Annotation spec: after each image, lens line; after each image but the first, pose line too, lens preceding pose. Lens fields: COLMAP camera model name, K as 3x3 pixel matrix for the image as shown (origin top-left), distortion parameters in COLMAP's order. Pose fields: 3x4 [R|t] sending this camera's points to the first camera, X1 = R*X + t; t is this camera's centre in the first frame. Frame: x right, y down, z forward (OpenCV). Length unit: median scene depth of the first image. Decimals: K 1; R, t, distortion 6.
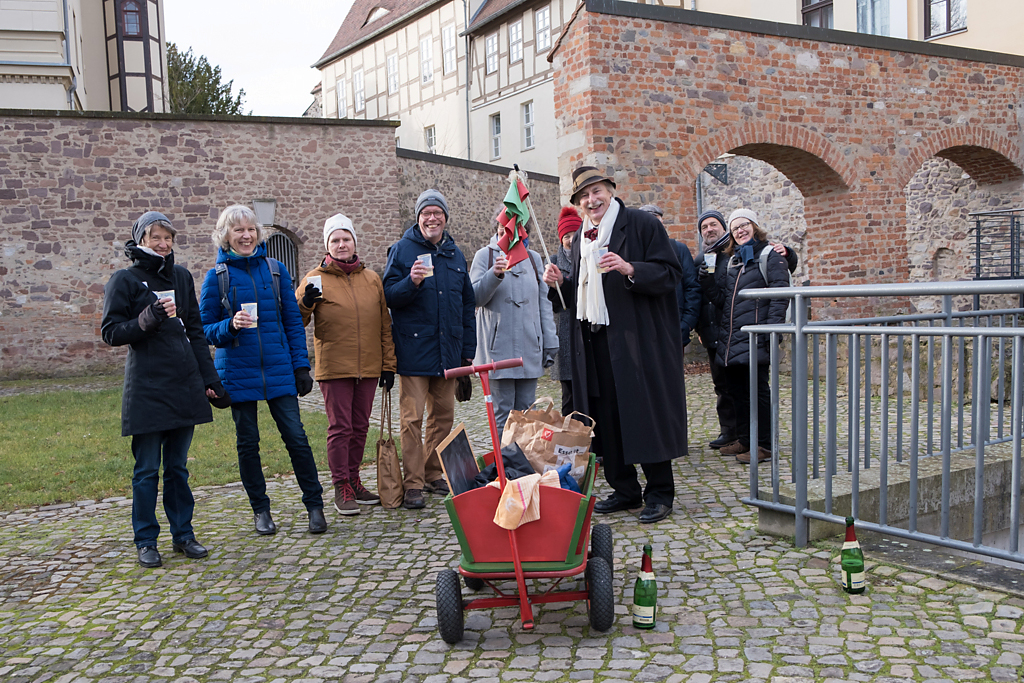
lens RADIAL K [[988.8, 0, 497.5], [0, 988.8, 388.0], [0, 0, 1]] dist [-0.038409, 0.012915]
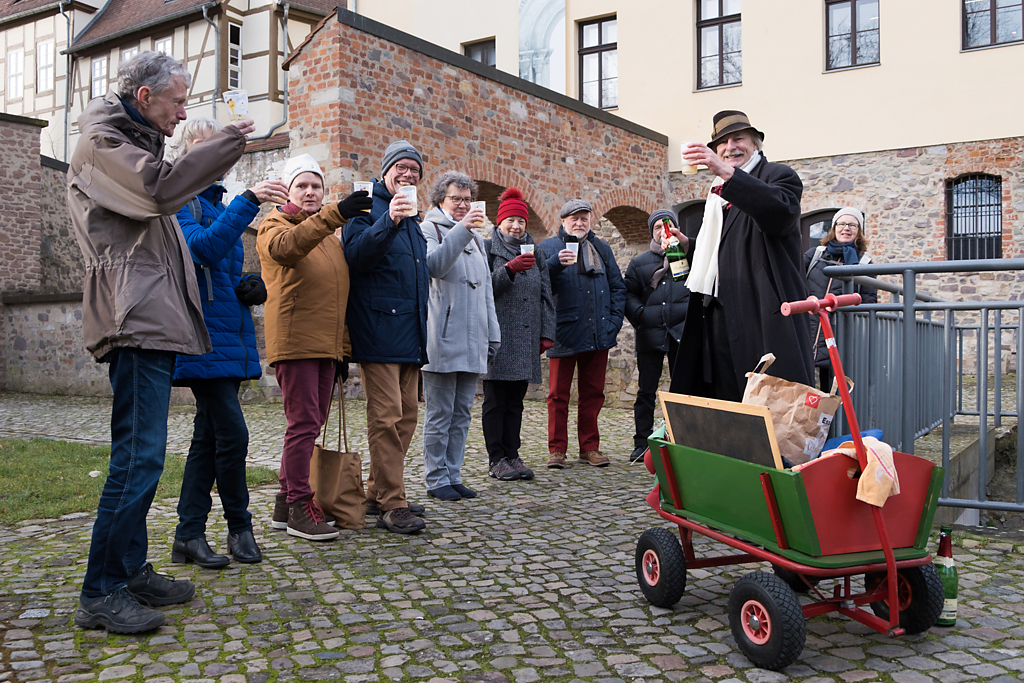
lens RADIAL K [[963.3, 0, 512.0], [0, 963.3, 341.5], [0, 0, 1]] dist [-0.028978, 0.007504]
pose [[0.894169, 0.040528, 0.445891, -0.133529], [0.006484, 0.994618, -0.103407, 0.020306], [-0.447682, 0.095354, 0.889094, 0.100751]]
